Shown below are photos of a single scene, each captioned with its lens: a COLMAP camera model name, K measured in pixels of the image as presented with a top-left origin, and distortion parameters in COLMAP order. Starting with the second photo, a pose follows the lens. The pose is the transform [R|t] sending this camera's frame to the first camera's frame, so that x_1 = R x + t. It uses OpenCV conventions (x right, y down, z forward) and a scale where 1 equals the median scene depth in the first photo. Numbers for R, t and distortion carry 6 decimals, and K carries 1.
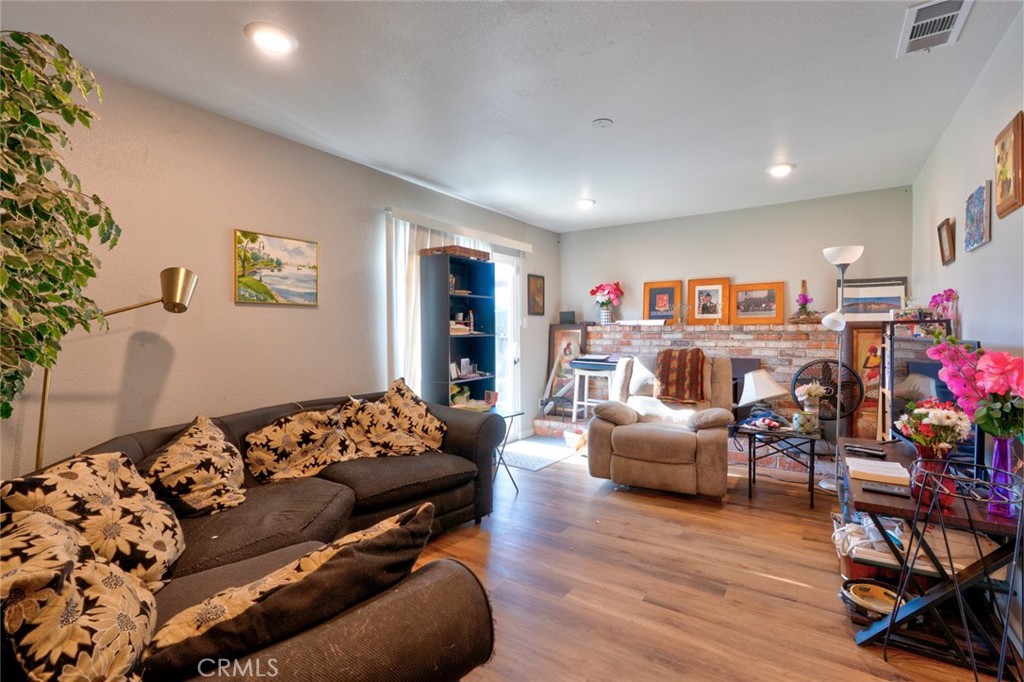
lens RADIAL K [[473.7, 0, 512.5], [0, 473.7, 337.3], [0, 0, 1]] dist [-0.000380, -0.000063]
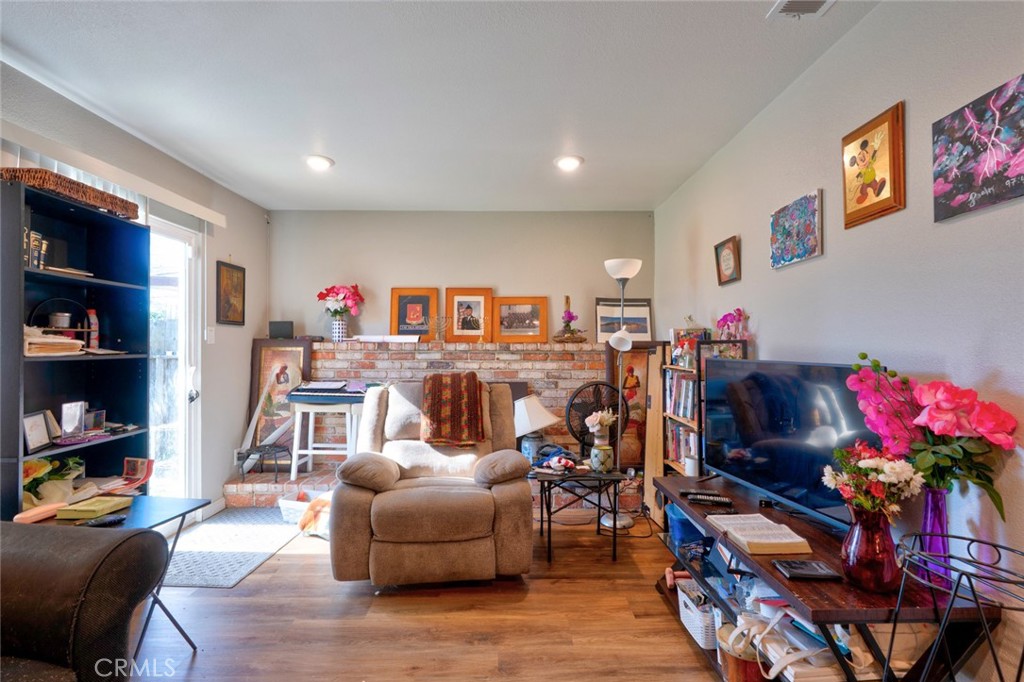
lens RADIAL K [[466.0, 0, 509.8], [0, 466.0, 345.8], [0, 0, 1]] dist [-0.007617, 0.003292]
pose [[0.821085, 0.009734, 0.570722, -0.000041], [0.001468, 0.999815, -0.019165, -0.005558], [-0.570804, 0.016574, 0.820919, 0.318582]]
